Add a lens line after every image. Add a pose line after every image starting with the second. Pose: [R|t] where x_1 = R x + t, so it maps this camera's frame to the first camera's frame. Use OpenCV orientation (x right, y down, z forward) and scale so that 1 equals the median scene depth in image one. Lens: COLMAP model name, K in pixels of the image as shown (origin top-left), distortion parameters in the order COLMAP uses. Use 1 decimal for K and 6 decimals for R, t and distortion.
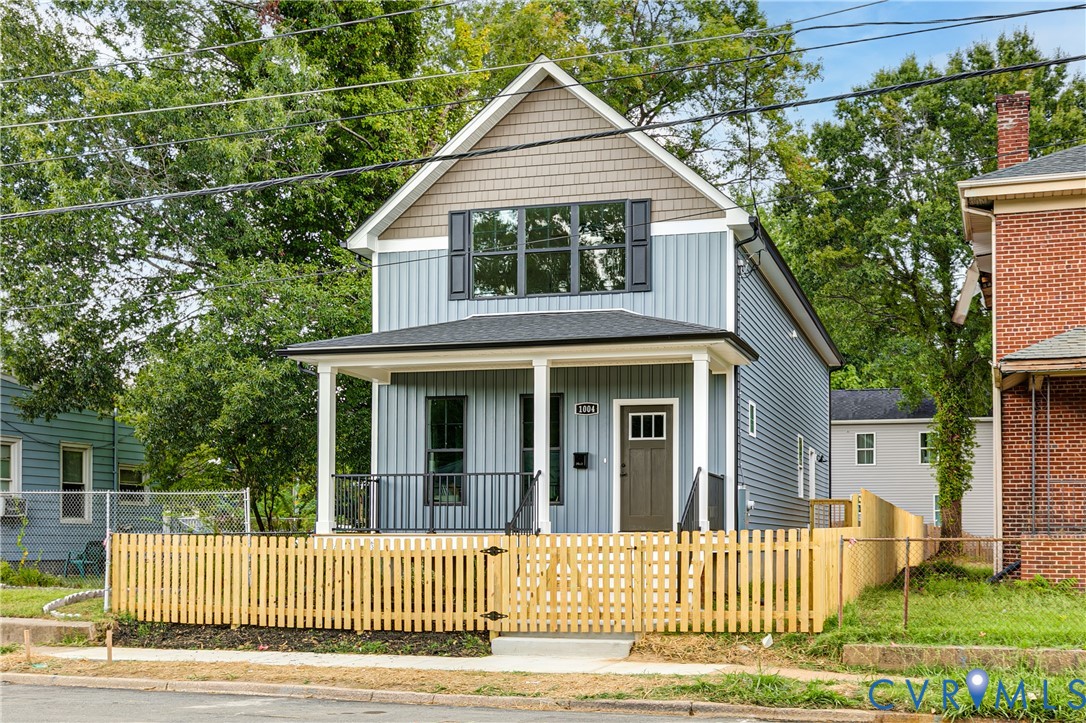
lens RADIAL K [[1082.5, 0, 542.8], [0, 1082.5, 354.9], [0, 0, 1]] dist [0.001531, 0.000000]
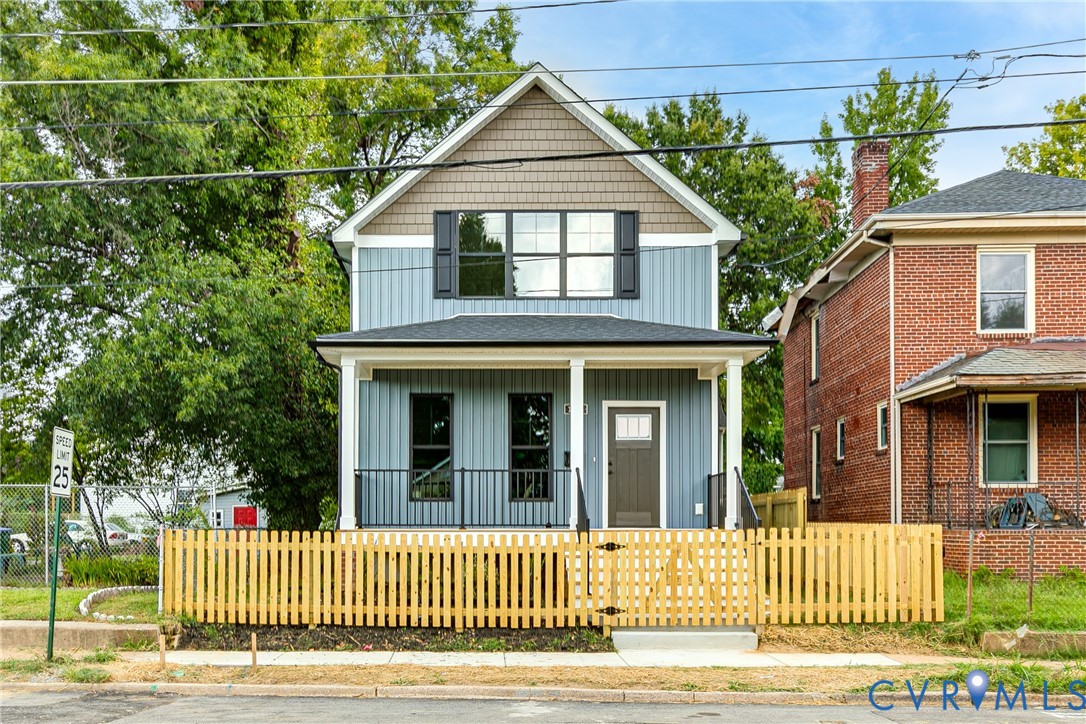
lens RADIAL K [[1013.6, 0, 543.1], [0, 1013.6, 369.9], [0, 0, 1]] dist [-0.003549, 0.000000]
pose [[0.977218, 0.032771, 0.209692, -0.270983], [-0.034417, 0.999399, 0.004207, 0.012825], [-0.209428, -0.011329, 0.977758, 0.079694]]
